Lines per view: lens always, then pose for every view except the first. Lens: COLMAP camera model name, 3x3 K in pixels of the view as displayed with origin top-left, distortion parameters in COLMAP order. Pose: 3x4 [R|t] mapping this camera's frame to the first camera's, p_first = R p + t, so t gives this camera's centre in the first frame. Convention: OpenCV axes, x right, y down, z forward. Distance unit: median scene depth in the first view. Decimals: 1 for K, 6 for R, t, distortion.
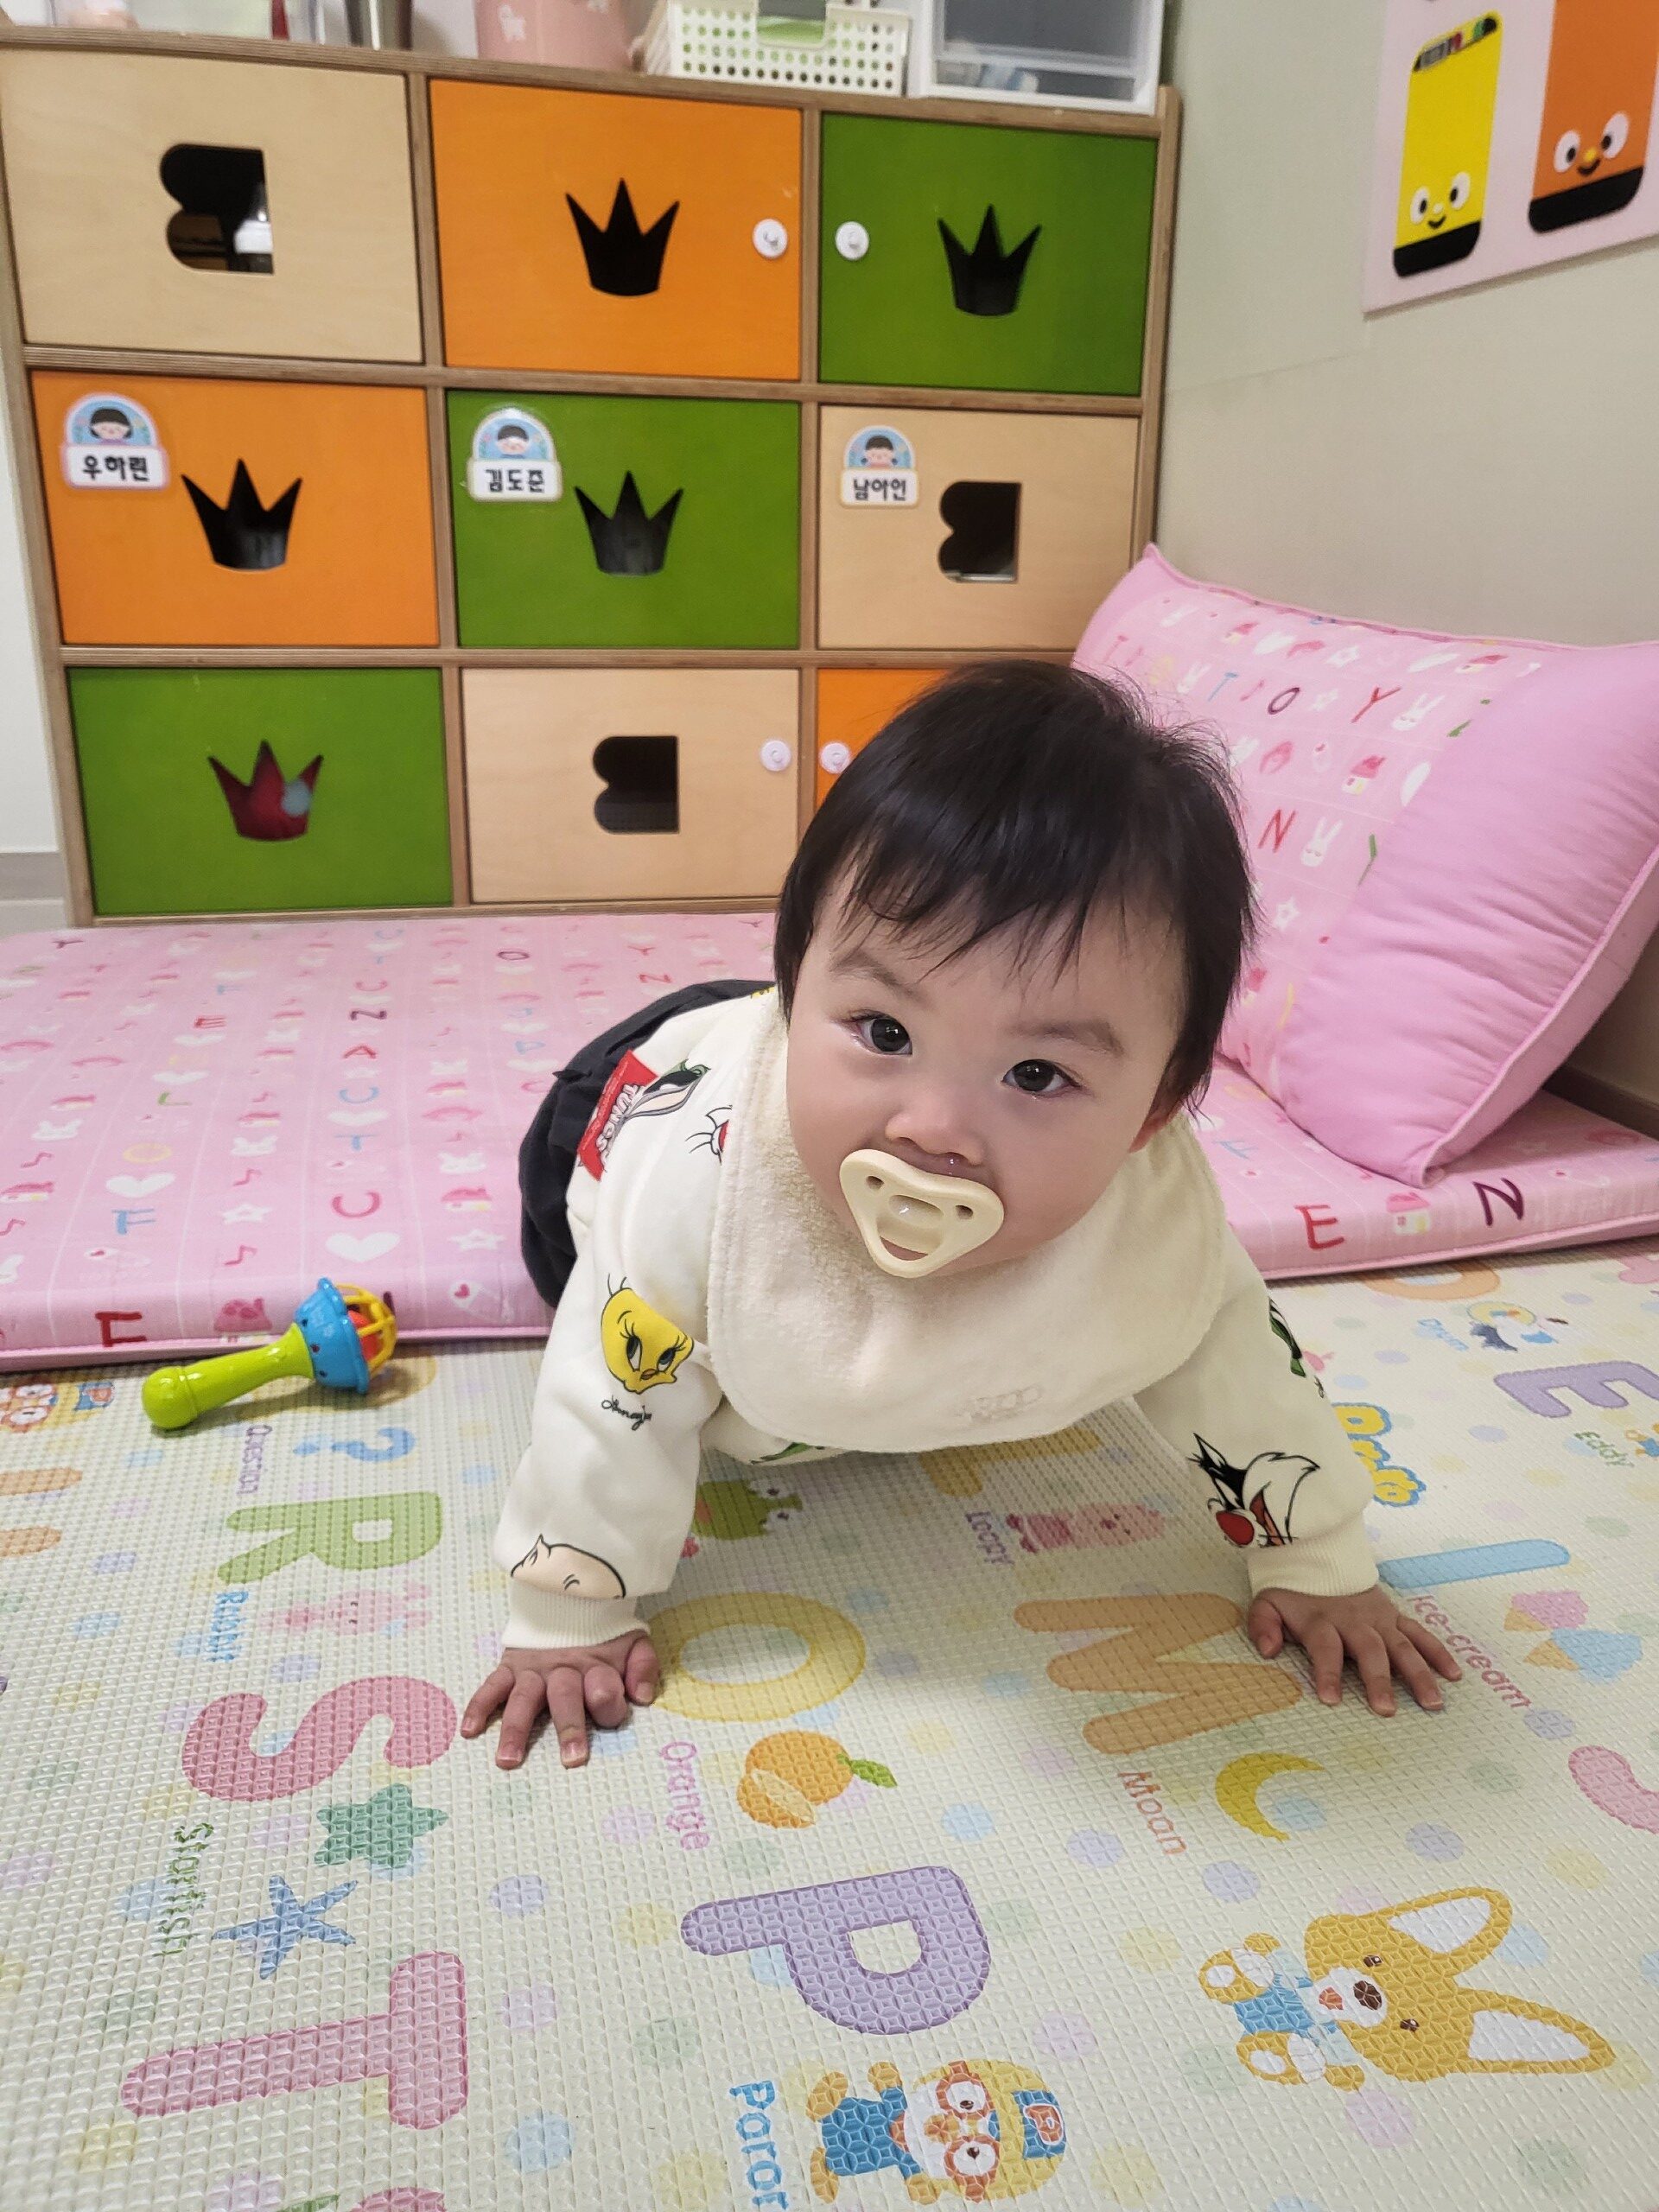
lens RADIAL K [[1874.7, 0, 851.6], [0, 1874.7, 1100.9], [0, 0, 1]] dist [-0.048692, 0.145231]
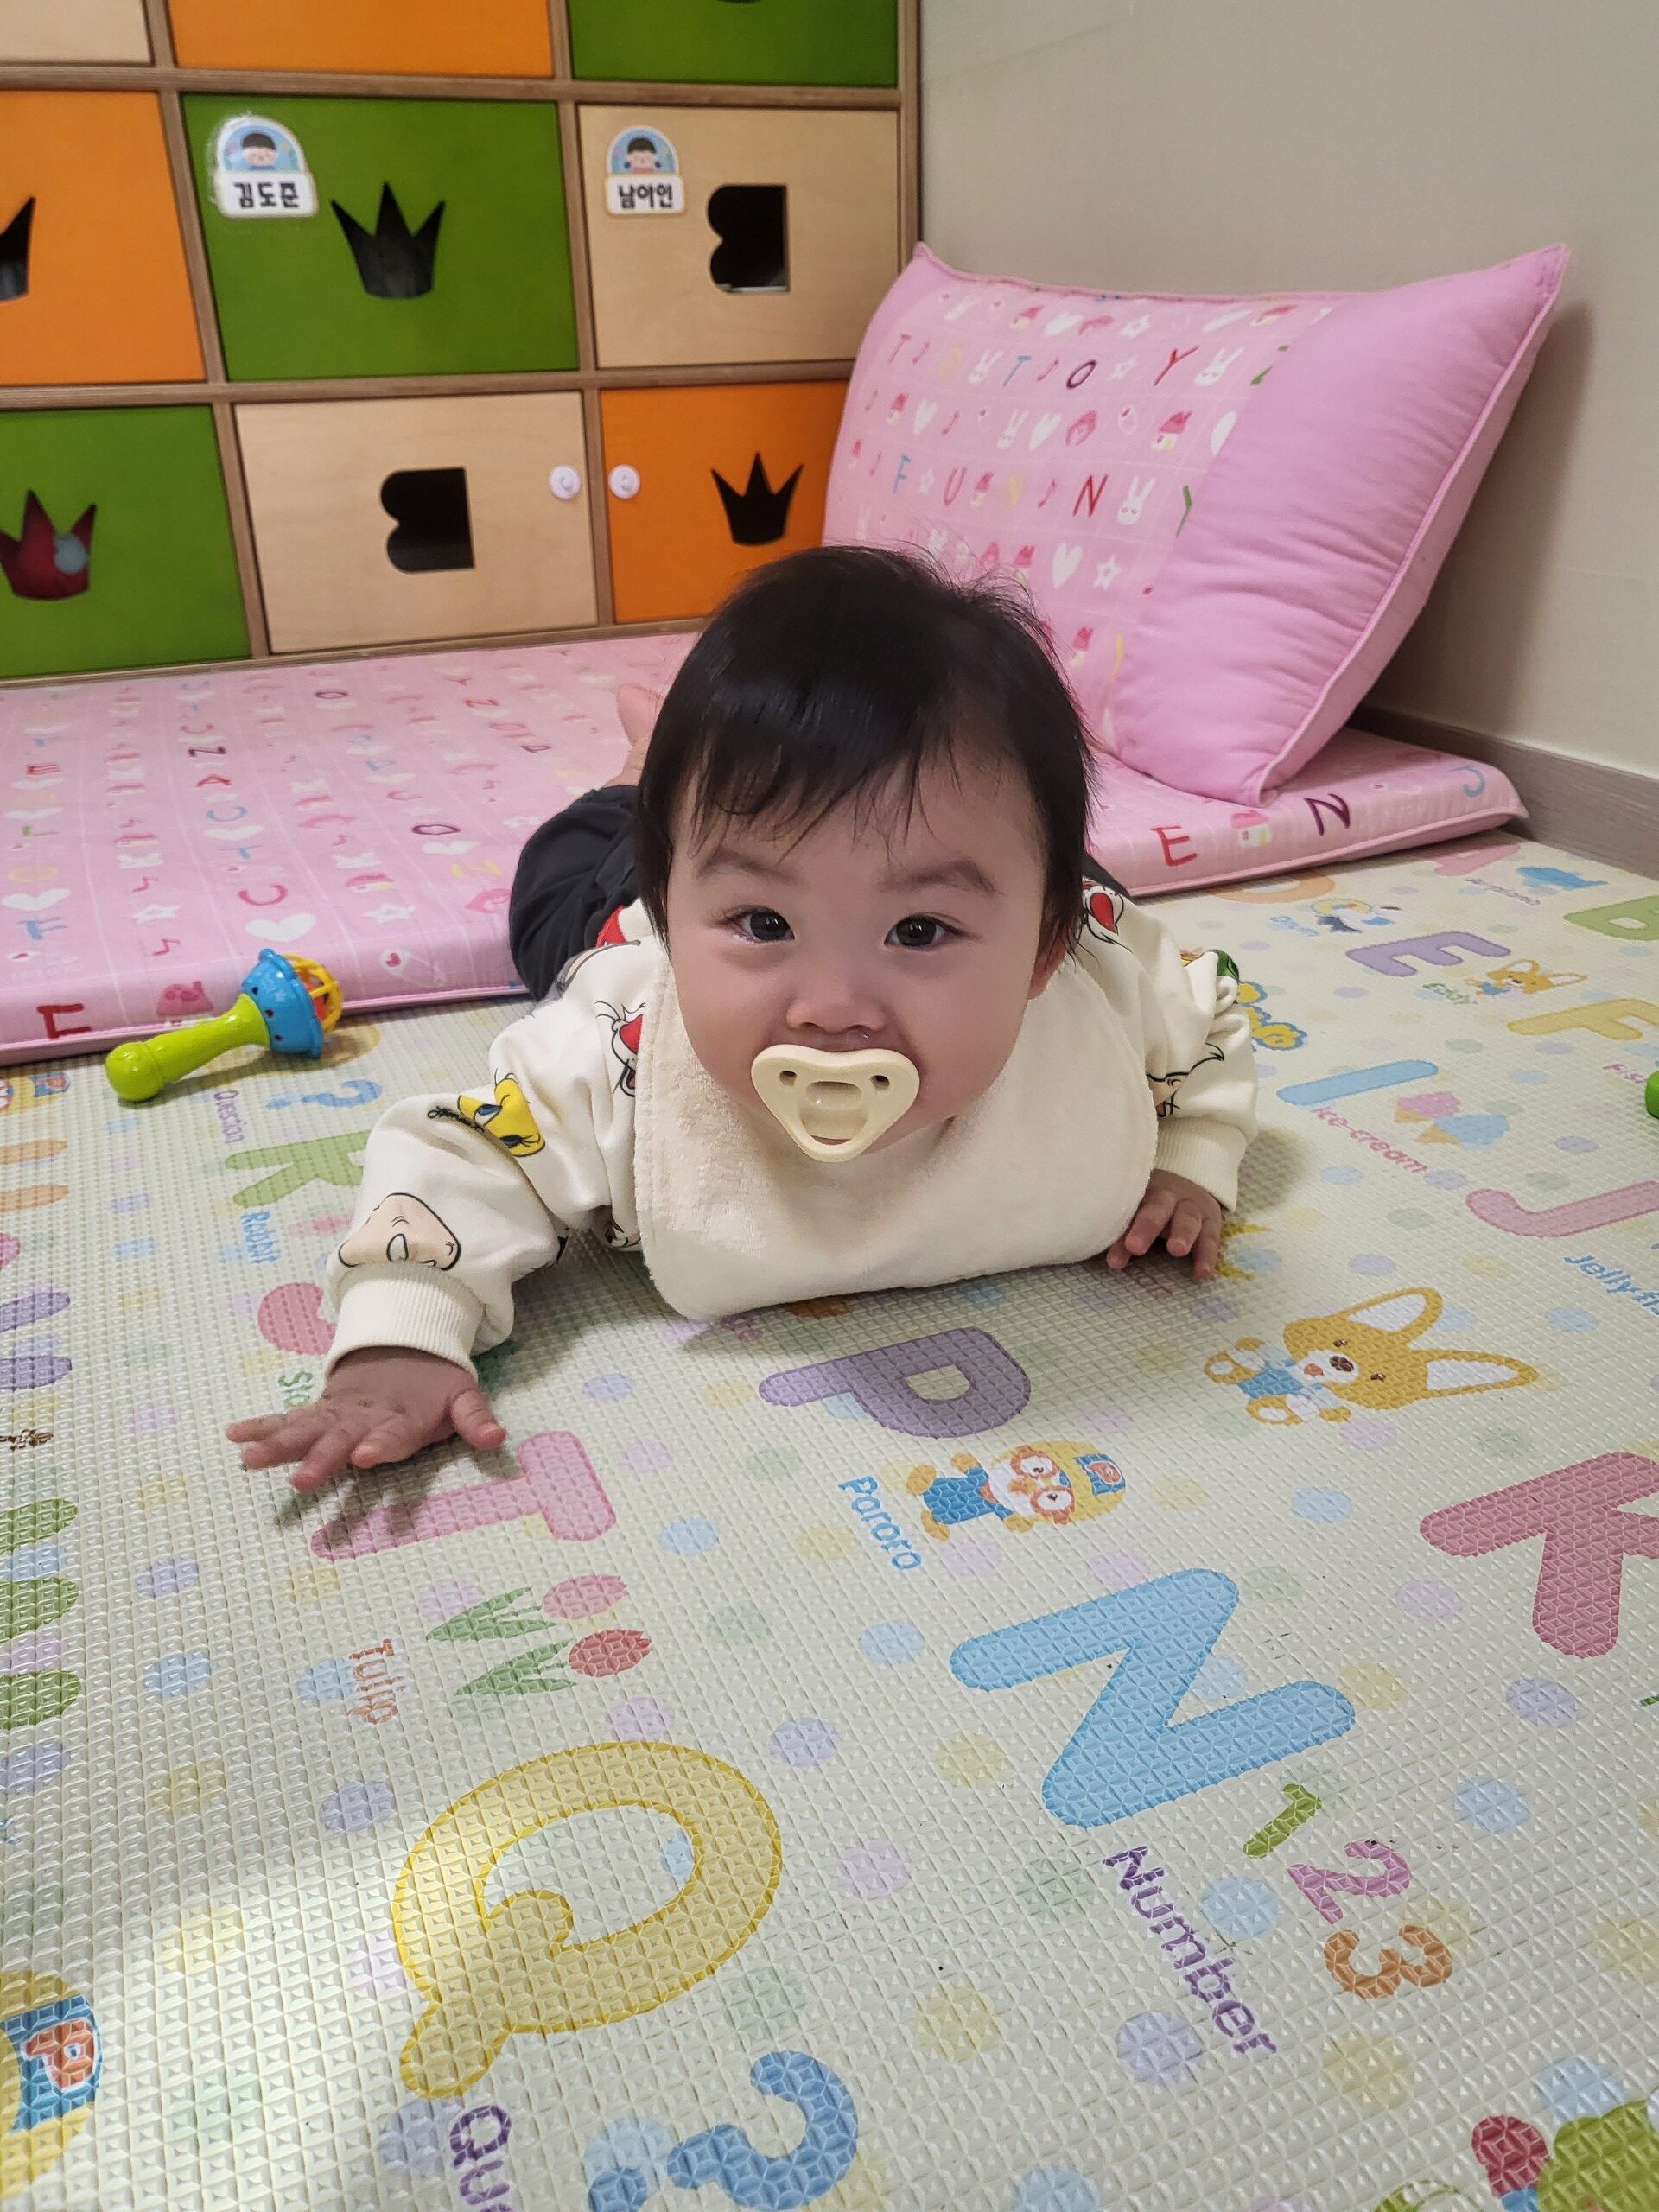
lens RADIAL K [[1874.7, 0, 854.6], [0, 1874.7, 1100.0], [0, 0, 1]] dist [-0.048692, 0.145231]
pose [[0.987103, -0.098816, 0.125952, -0.086783], [0.084624, 0.989933, 0.113451, 0.076782], [-0.135895, -0.101329, 0.985528, -0.063123]]
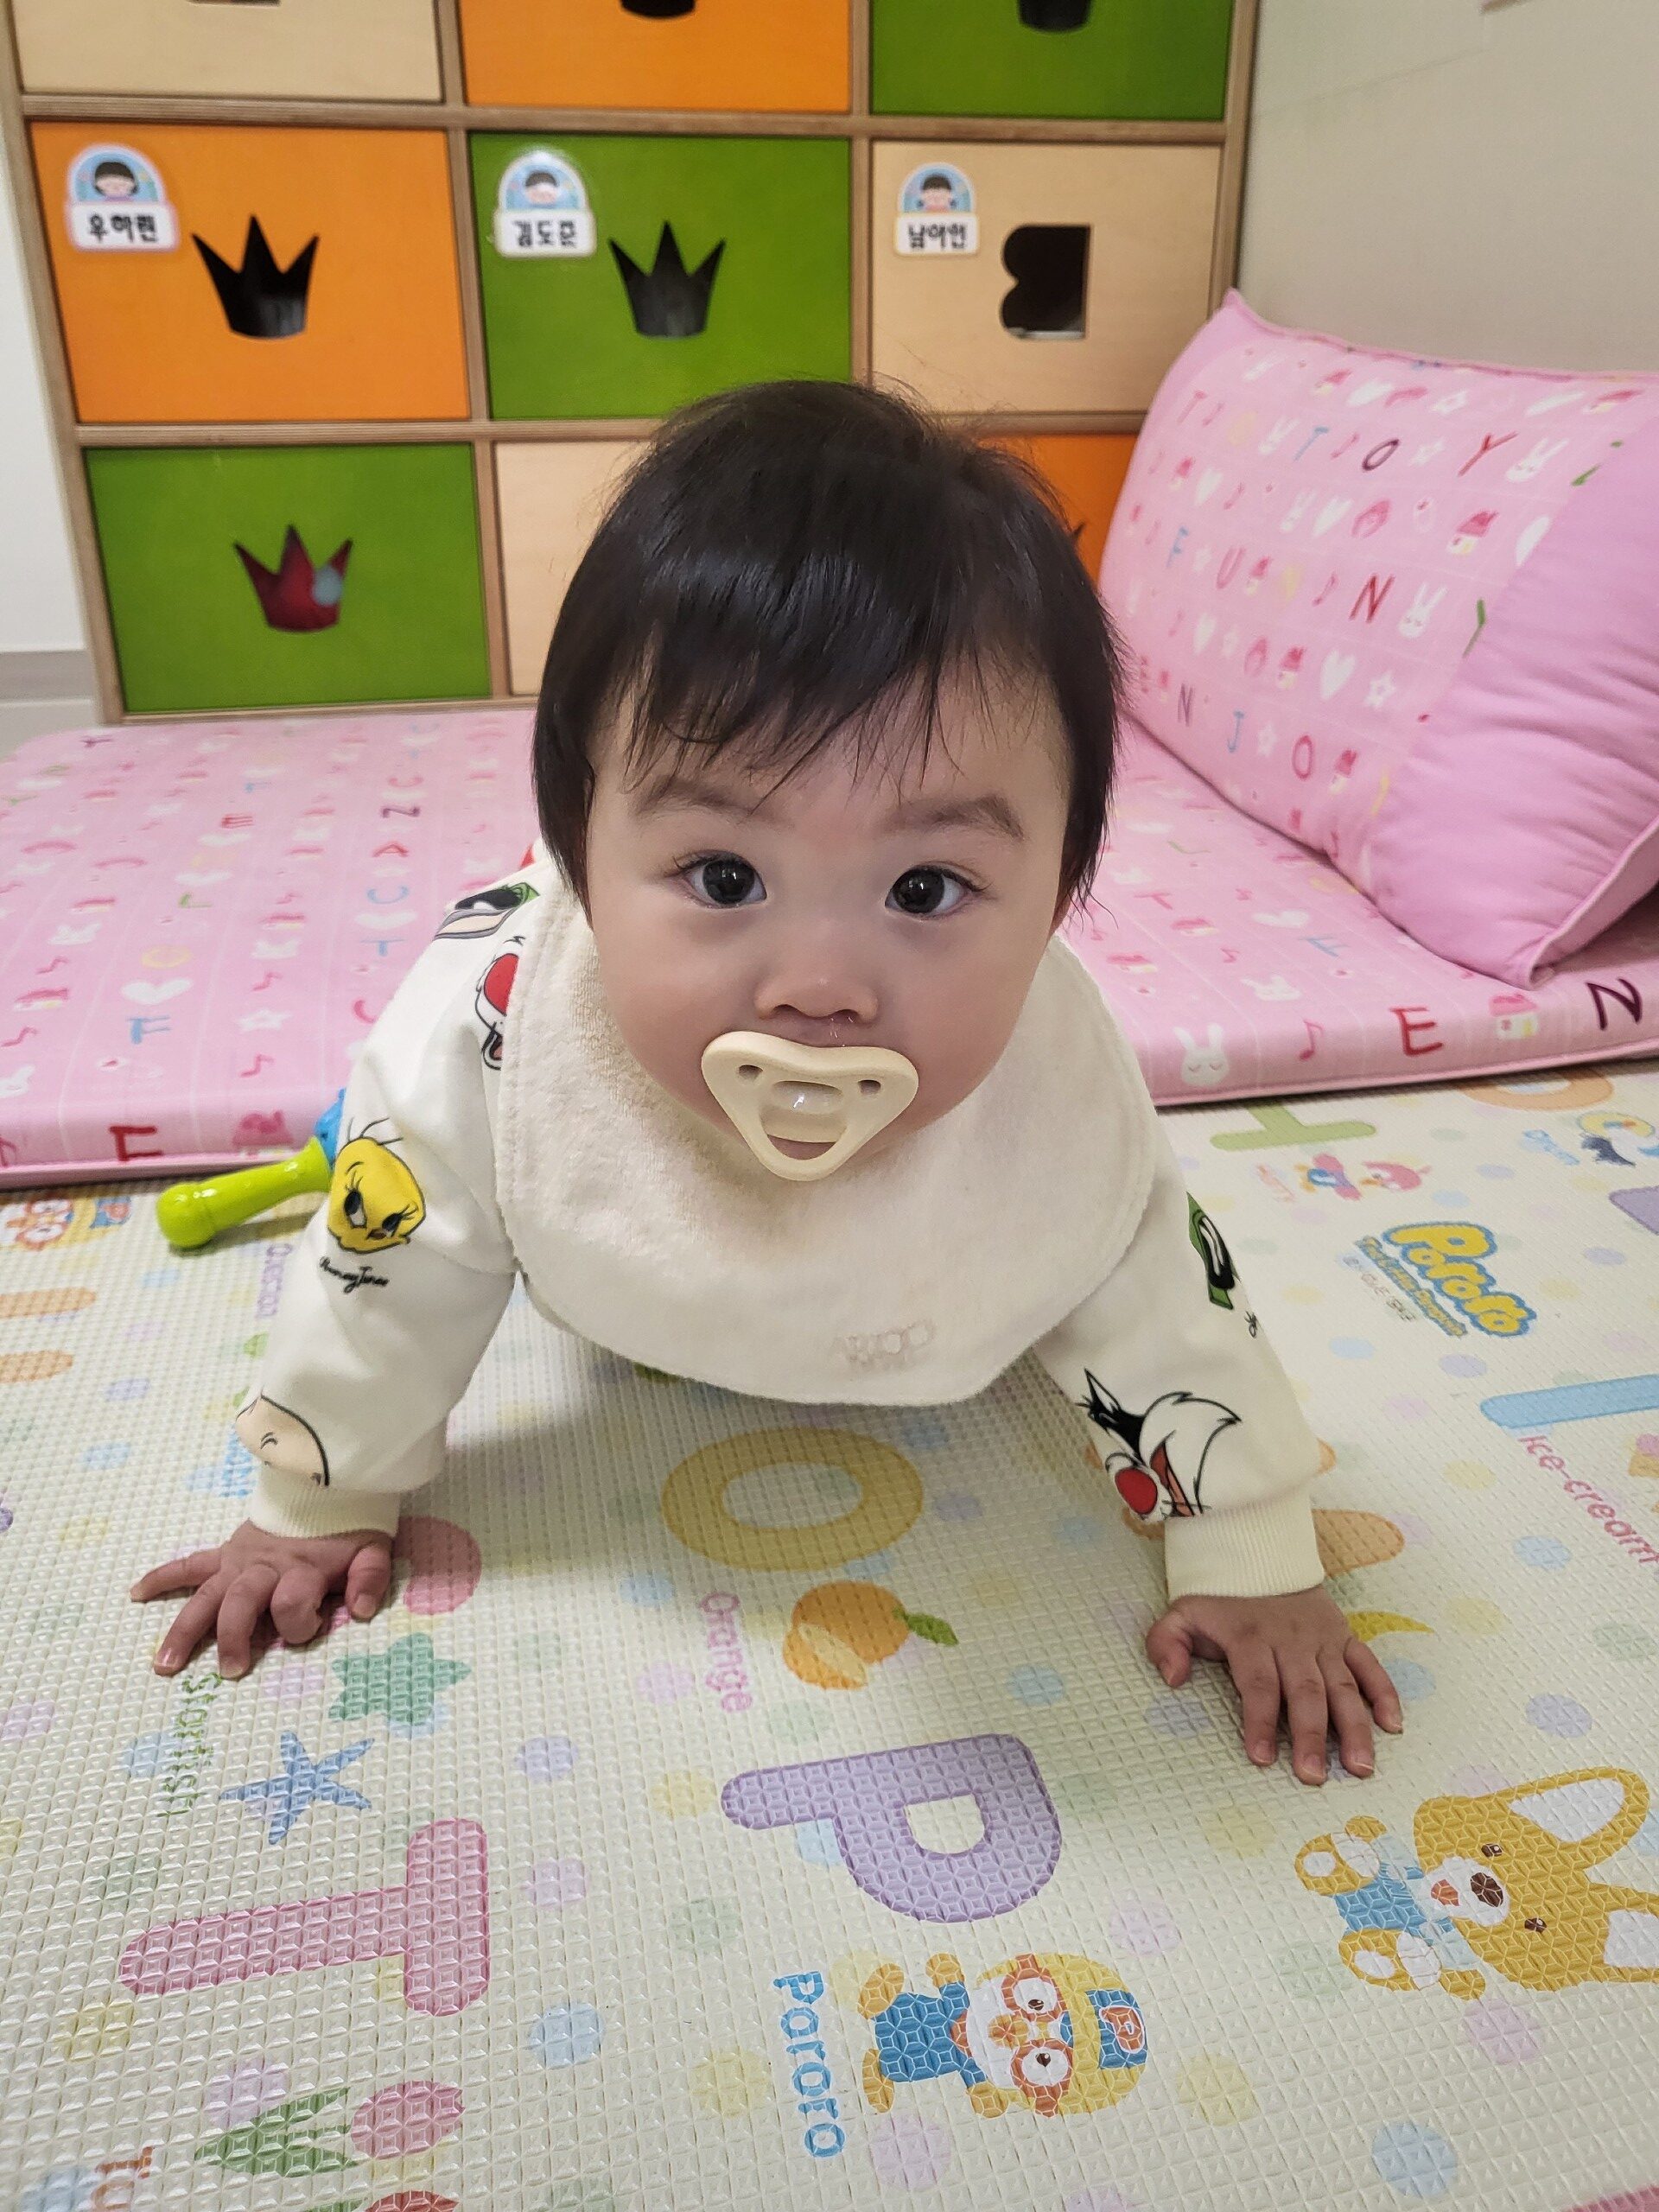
lens RADIAL K [[1874.7, 0, 814.1], [0, 1874.7, 1085.3], [0, 0, 1]] dist [-0.048692, 0.145231]
pose [[0.998739, -0.001372, -0.050180, 0.000246], [0.006173, 0.995395, 0.095654, 0.004237], [0.049817, -0.095843, 0.994149, 0.068418]]
